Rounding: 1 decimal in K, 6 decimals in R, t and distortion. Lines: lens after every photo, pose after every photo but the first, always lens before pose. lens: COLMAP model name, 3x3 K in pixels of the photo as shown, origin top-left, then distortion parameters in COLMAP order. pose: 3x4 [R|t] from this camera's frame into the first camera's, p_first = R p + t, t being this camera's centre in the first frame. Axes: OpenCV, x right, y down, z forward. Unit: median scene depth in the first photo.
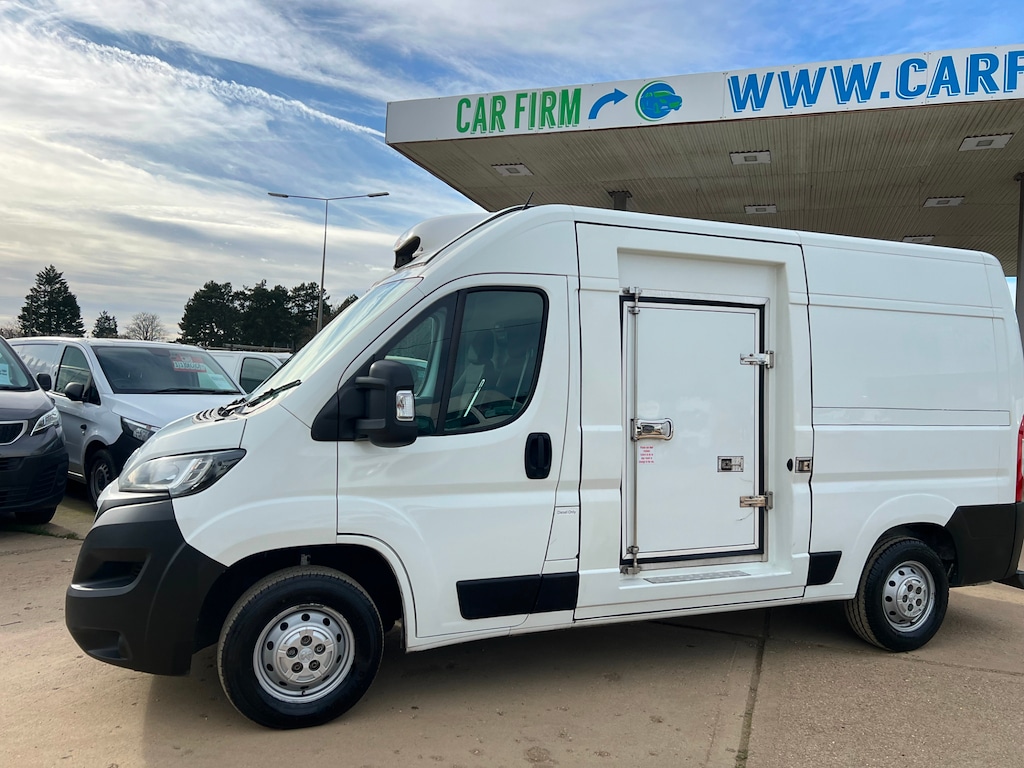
lens RADIAL K [[759.6, 0, 501.0], [0, 759.6, 384.2], [0, 0, 1]] dist [0.072556, -0.070794]
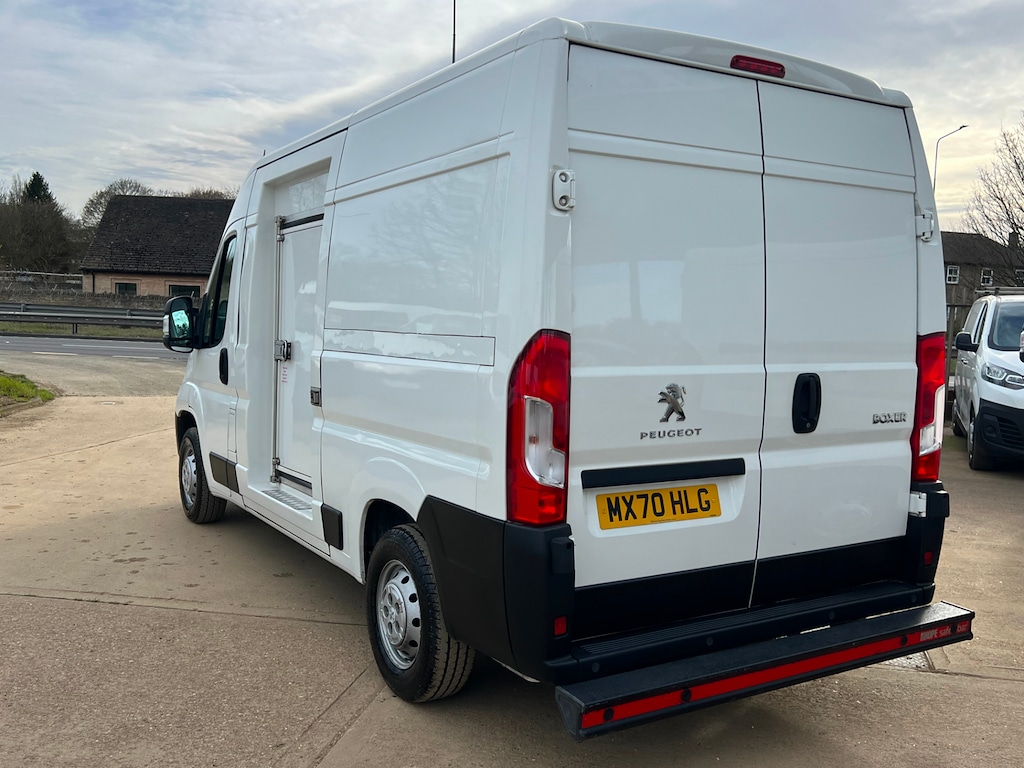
lens RADIAL K [[921.8, 0, 517.1], [0, 921.8, 383.7], [0, 0, 1]] dist [0.094327, -0.132426]
pose [[0.179437, 0.040091, -0.982952, 1.508487], [-0.017891, 0.999137, 0.037485, 0.051564], [0.983607, 0.010859, 0.179999, 1.088141]]
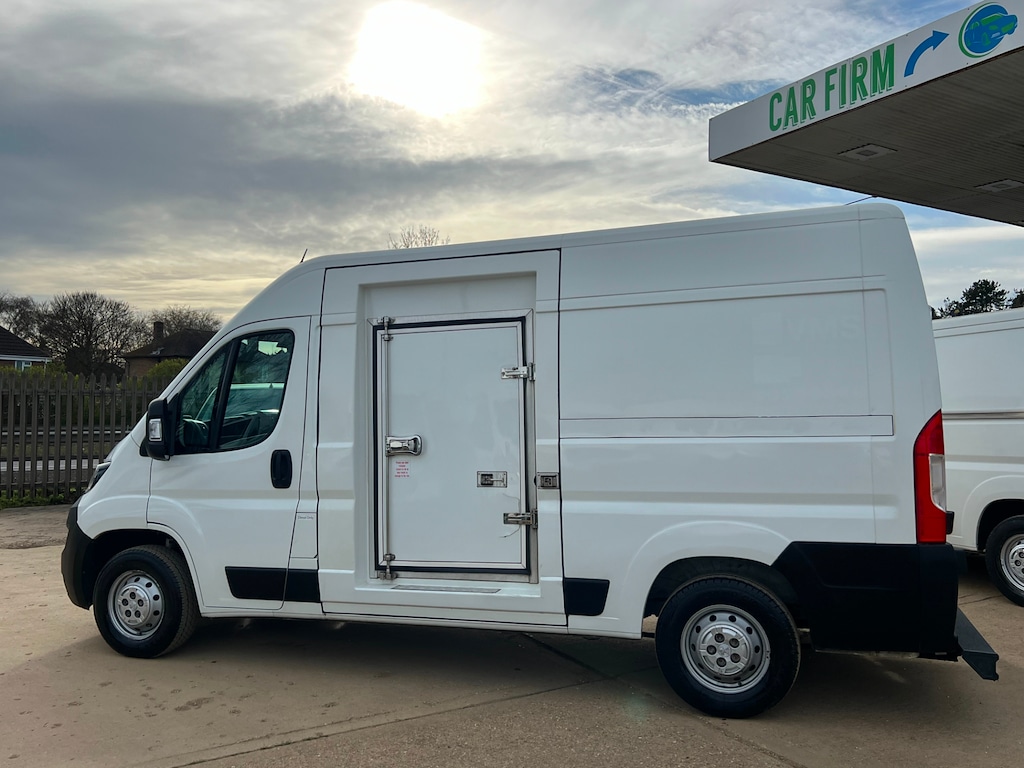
lens RADIAL K [[801.4, 0, 512.0], [0, 801.4, 384.0], [0, 0, 1]] dist [0.083864, -0.104912]
pose [[0.766528, -0.064943, -0.638919, 1.046726], [0.038335, 0.997727, -0.055423, 0.041240], [0.641065, 0.017990, 0.767275, 0.227488]]
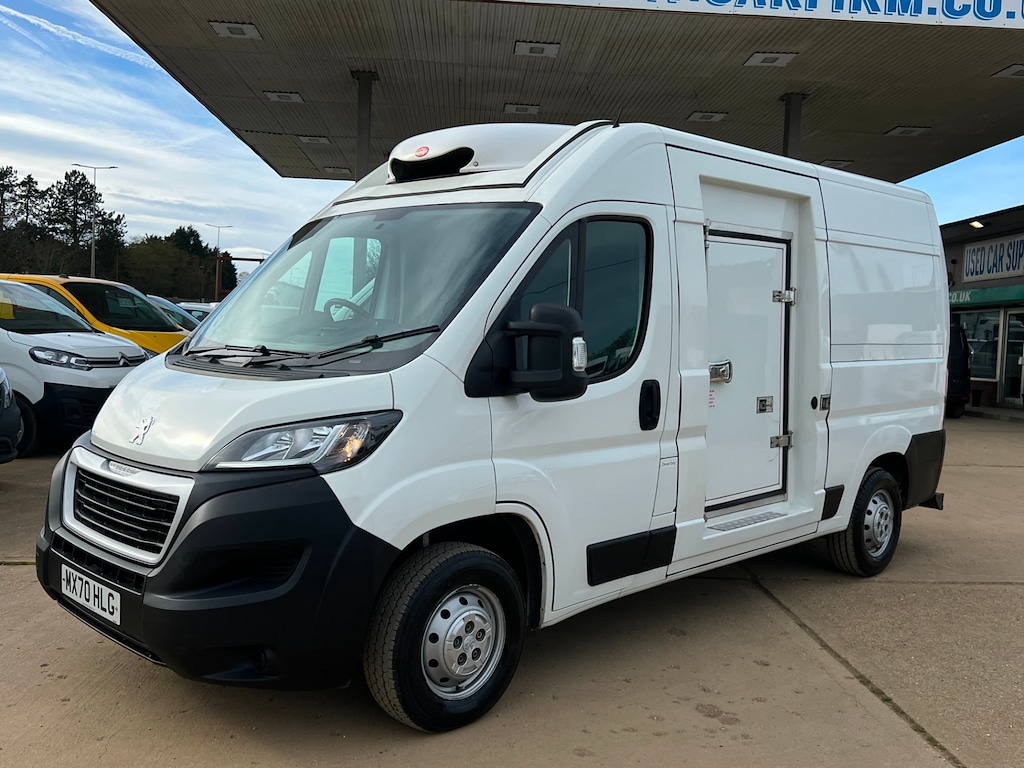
lens RADIAL K [[957.2, 0, 496.0], [0, 957.2, 387.7], [0, 0, 1]] dist [0.134272, -0.194694]
pose [[0.919769, -0.035249, 0.390874, -0.521427], [0.004819, 0.996898, 0.078561, -0.016308], [-0.392431, -0.070374, 0.917085, 0.008320]]
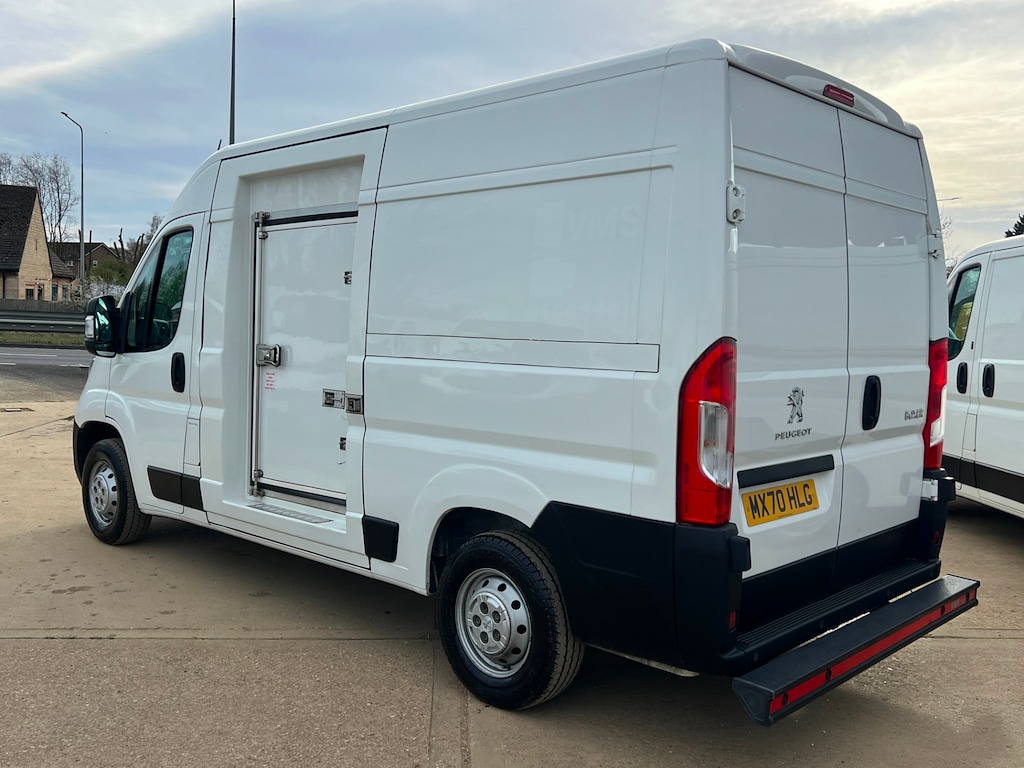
lens RADIAL K [[921.8, 0, 517.1], [0, 921.8, 383.7], [0, 0, 1]] dist [0.094327, -0.132426]
pose [[0.428592, 0.038097, -0.902695, 1.416746], [-0.014501, 0.999272, 0.035288, 0.049302], [0.903382, -0.002034, 0.428833, 0.775772]]
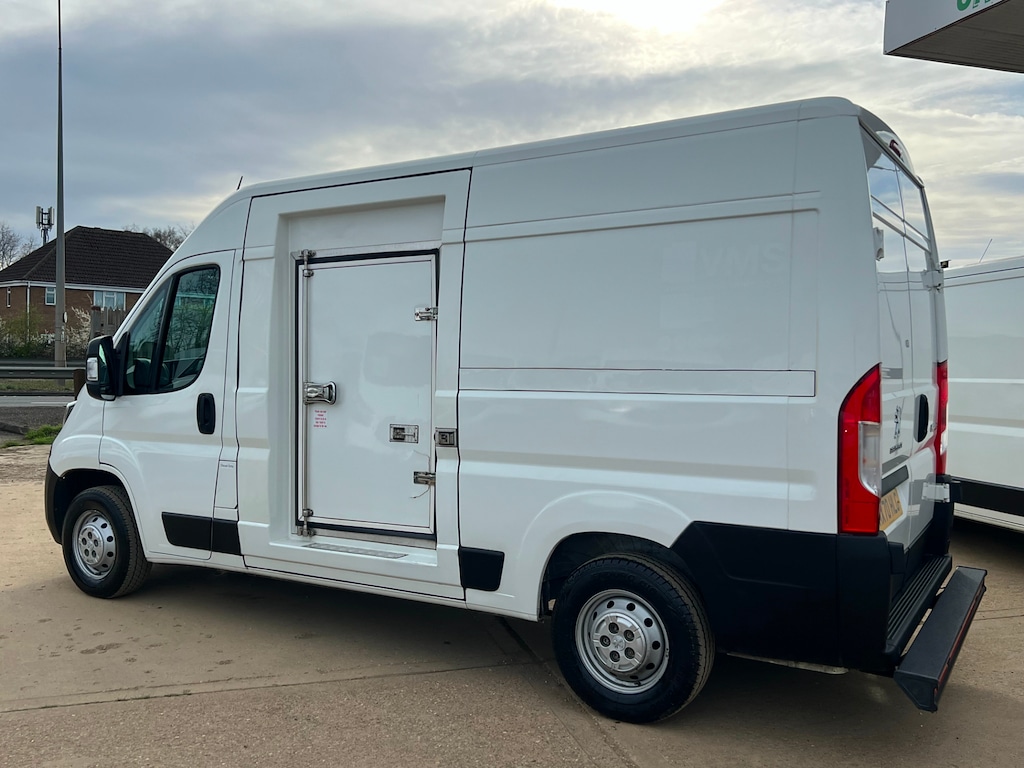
lens RADIAL K [[883.6, 0, 515.1], [0, 883.6, 387.2], [0, 0, 1]] dist [0.089990, -0.121879]
pose [[0.602491, -0.002484, -0.798122, 1.259360], [0.013684, 0.999880, 0.007218, 0.047336], [0.798008, -0.015271, 0.602453, 0.513304]]
